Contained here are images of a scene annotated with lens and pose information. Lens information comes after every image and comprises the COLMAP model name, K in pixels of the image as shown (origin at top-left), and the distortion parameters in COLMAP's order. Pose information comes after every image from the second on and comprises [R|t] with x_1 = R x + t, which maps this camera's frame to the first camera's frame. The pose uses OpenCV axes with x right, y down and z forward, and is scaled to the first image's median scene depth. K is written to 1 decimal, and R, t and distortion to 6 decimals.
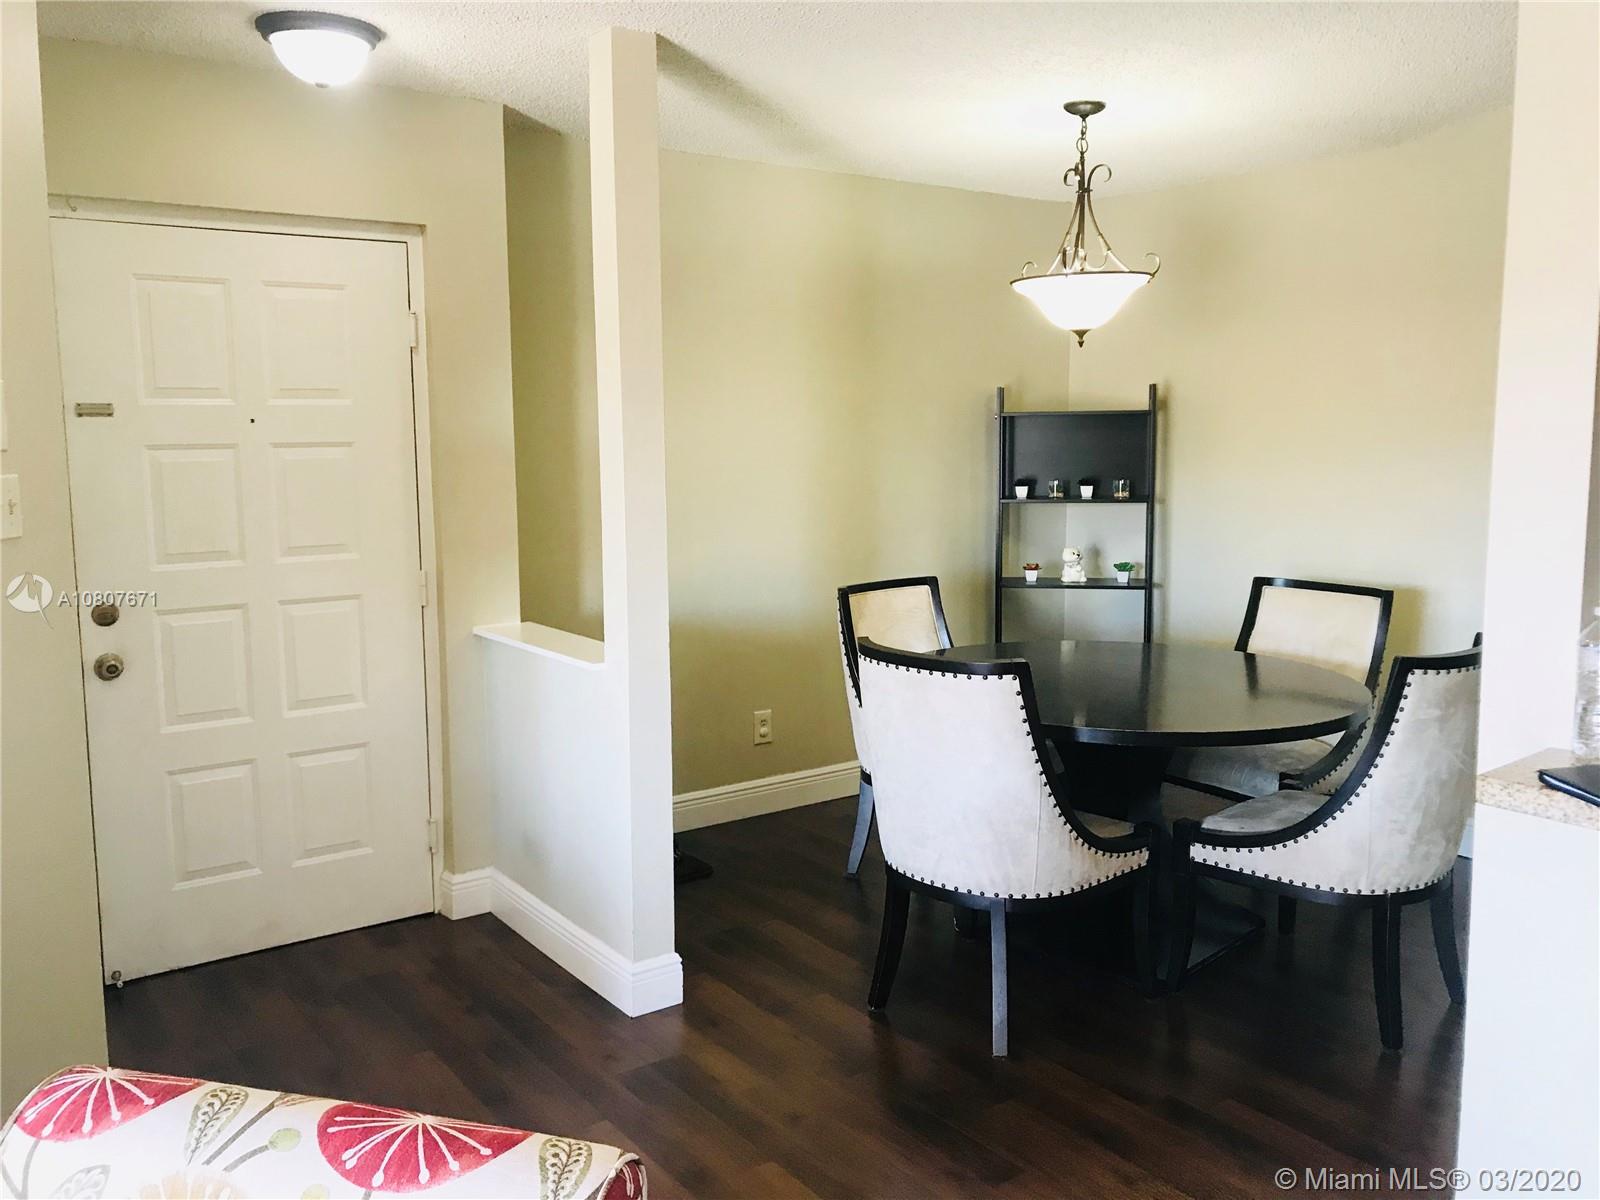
lens RADIAL K [[1341.8, 0, 793.0], [0, 1341.8, 596.7], [0, 0, 1]] dist [0.022032, -0.003698]
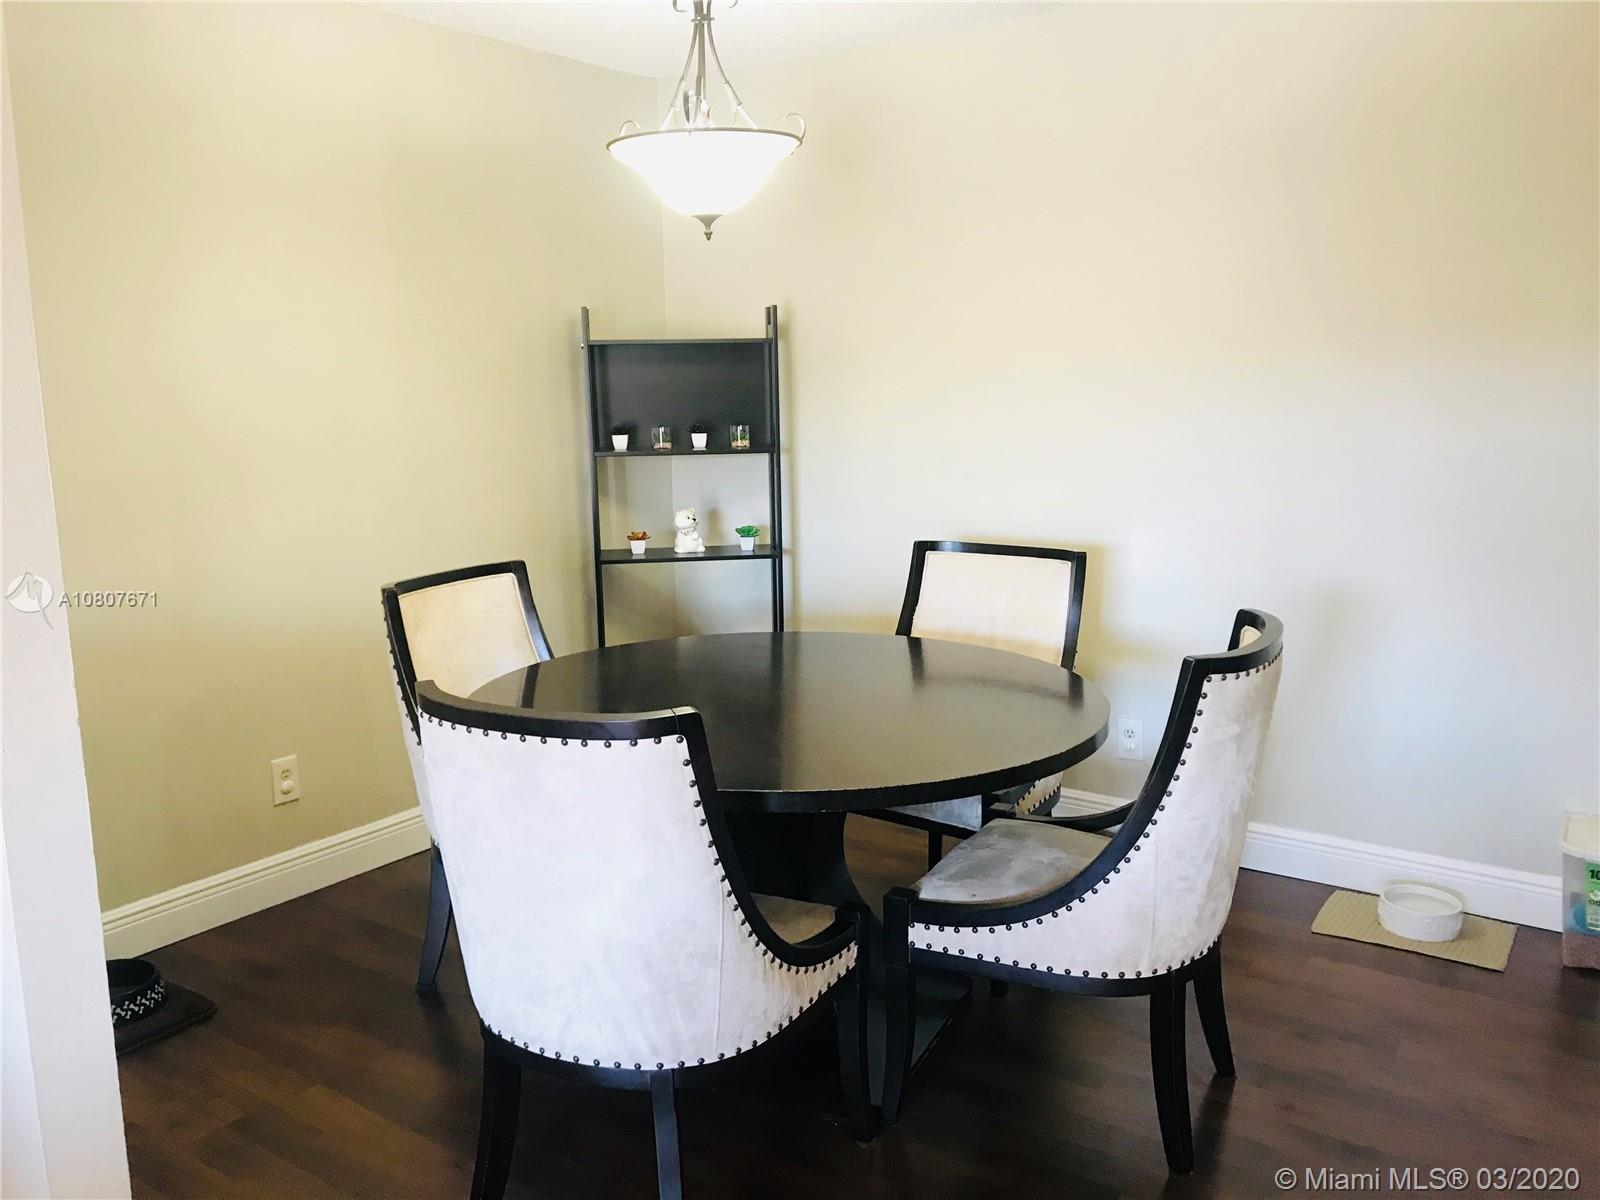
lens RADIAL K [[1350.5, 0, 786.1], [0, 1350.5, 604.9], [0, 0, 1]] dist [0.124587, -0.371092]
pose [[0.949706, -0.059818, 0.307375, 0.016603], [0.047276, 0.997723, 0.048096, -0.023070], [-0.309552, -0.031145, 0.950372, 0.295492]]
